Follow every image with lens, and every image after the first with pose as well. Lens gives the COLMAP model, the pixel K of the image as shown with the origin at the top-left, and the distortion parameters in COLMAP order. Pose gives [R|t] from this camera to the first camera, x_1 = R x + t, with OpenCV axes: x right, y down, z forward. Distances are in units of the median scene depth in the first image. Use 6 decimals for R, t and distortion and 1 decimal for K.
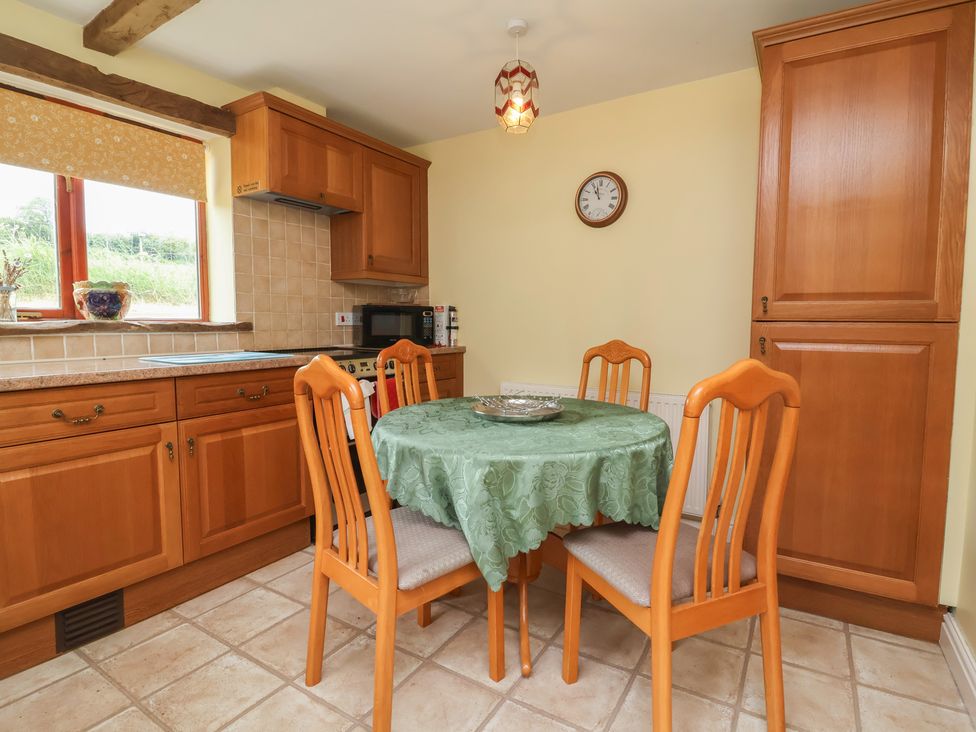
lens RADIAL K [[512.2, 0, 492.8], [0, 512.2, 356.5], [0, 0, 1]] dist [-0.001702, -0.011698]
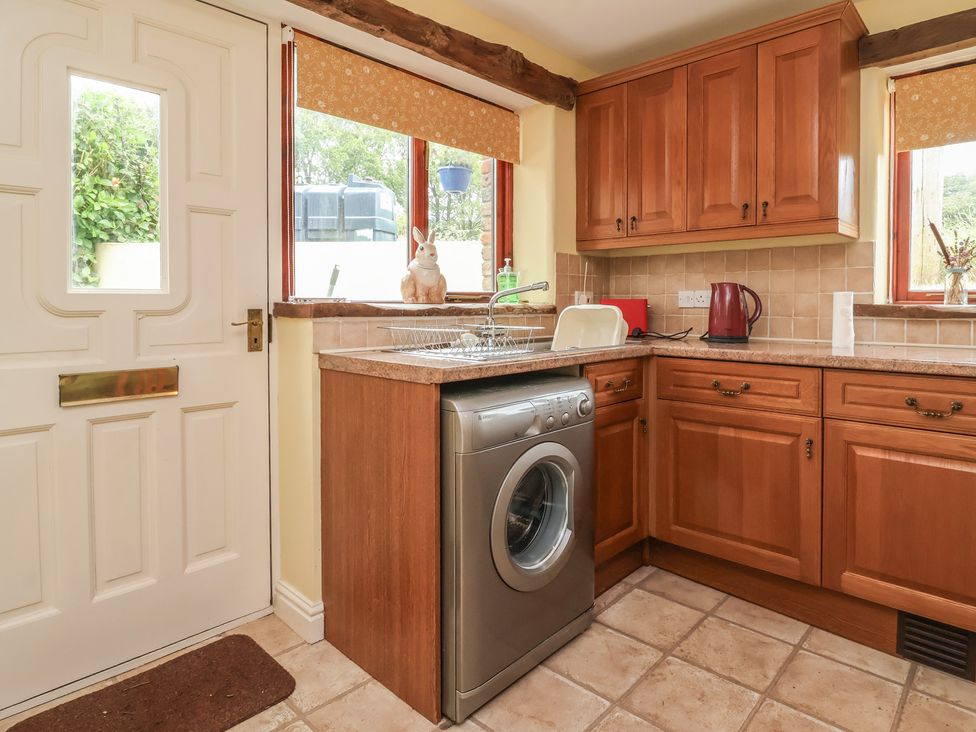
lens RADIAL K [[575.7, 0, 531.9], [0, 575.7, 310.4], [0, 0, 1]] dist [-0.000087, -0.000318]
pose [[-0.154998, 0.009618, -0.987868, 0.226681], [-0.068391, 0.997449, 0.020442, -0.021784], [0.985545, 0.070730, -0.153945, 0.329902]]
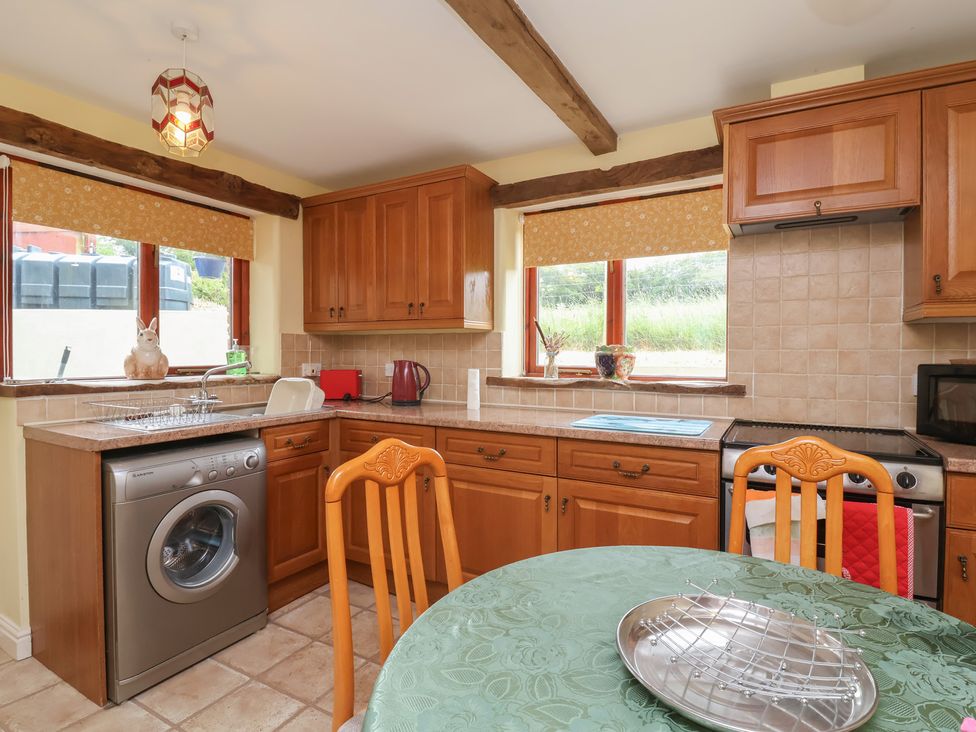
lens RADIAL K [[512.2, 0, 492.8], [0, 512.2, 356.5], [0, 0, 1]] dist [-0.001702, -0.011698]
pose [[0.055274, 0.005450, -0.998456, 0.398546], [-0.070280, 0.997526, 0.001555, -0.105713], [0.995995, 0.070086, 0.055520, 0.679485]]
